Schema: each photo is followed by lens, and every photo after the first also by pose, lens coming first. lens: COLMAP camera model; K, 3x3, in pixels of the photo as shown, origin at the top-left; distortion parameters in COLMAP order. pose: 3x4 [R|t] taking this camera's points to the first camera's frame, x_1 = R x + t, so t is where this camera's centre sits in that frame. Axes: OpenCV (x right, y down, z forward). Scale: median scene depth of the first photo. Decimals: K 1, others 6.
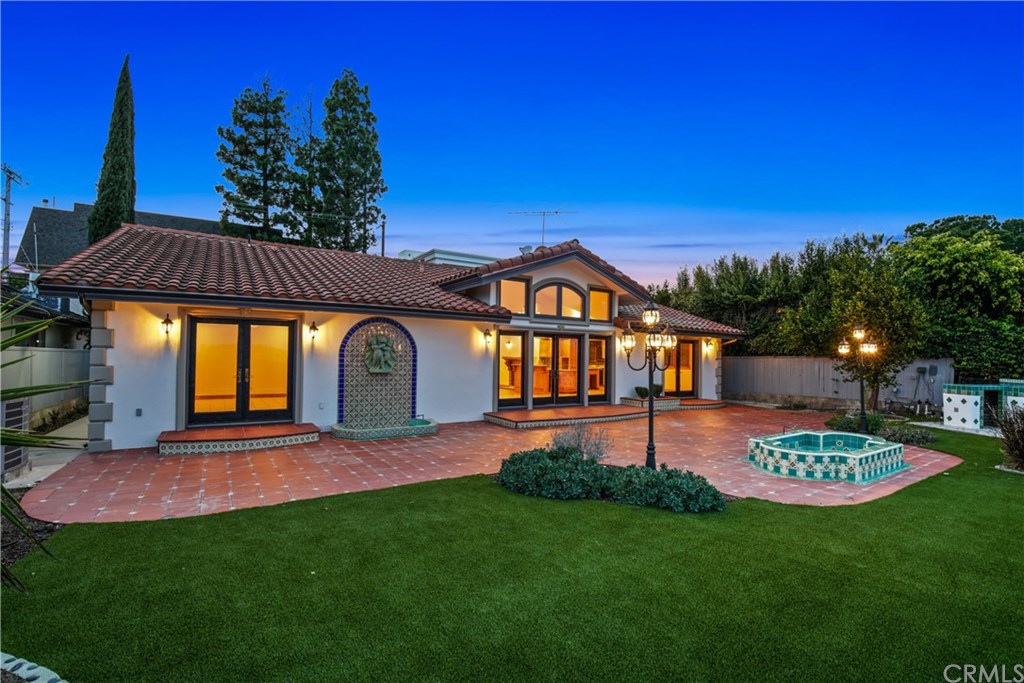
lens RADIAL K [[467.3, 0, 517.5], [0, 467.3, 346.9], [0, 0, 1]] dist [-0.031333, 0.000251]
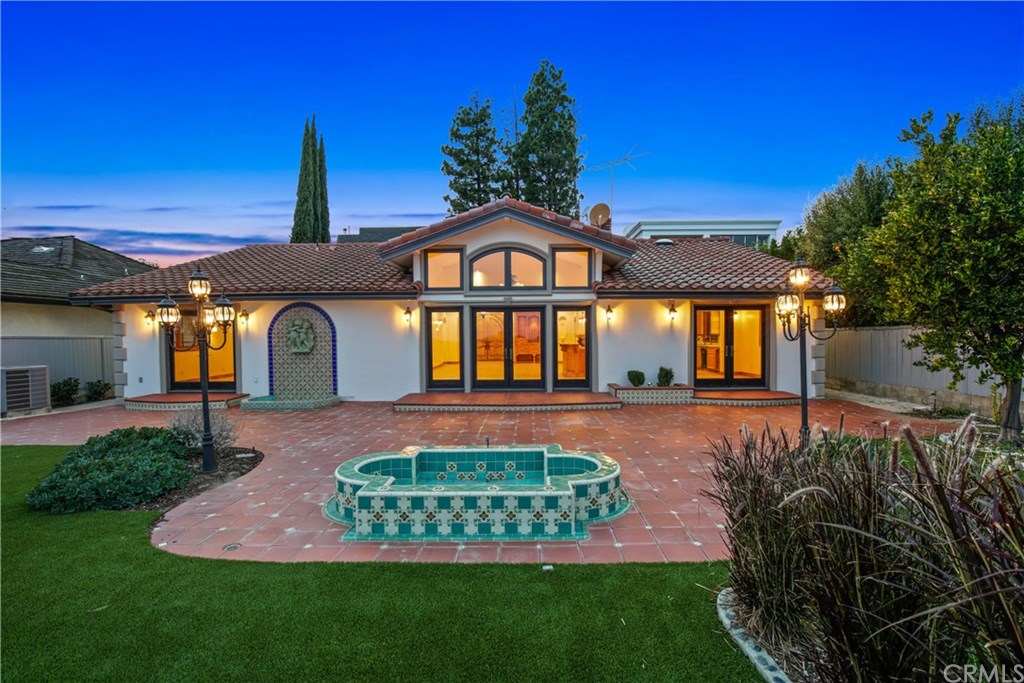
lens RADIAL K [[467.3, 0, 517.5], [0, 467.3, 346.9], [0, 0, 1]] dist [-0.031333, 0.000251]
pose [[0.823123, -0.007103, -0.567818, 0.632017], [0.032070, 0.998907, 0.033994, 0.017922], [0.566956, -0.046191, 0.822452, 0.316779]]
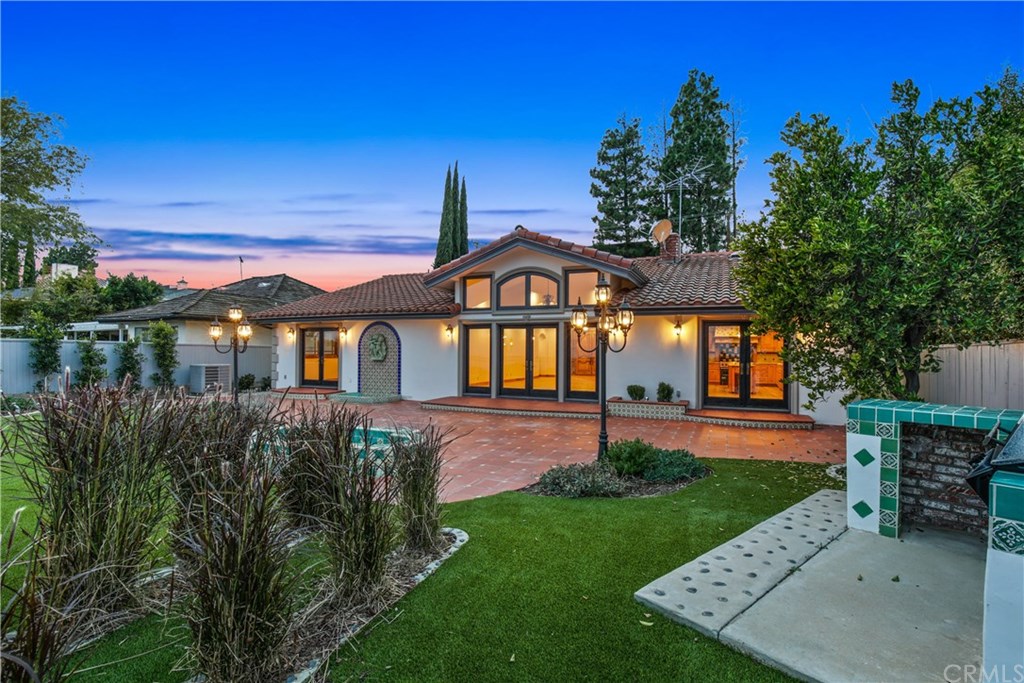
lens RADIAL K [[467.3, 0, 517.5], [0, 467.3, 346.9], [0, 0, 1]] dist [-0.031333, 0.000251]
pose [[0.544092, -0.019170, -0.838807, 0.954310], [0.016817, 0.999787, -0.011941, 0.032896], [0.838857, -0.007609, 0.544298, 0.480823]]
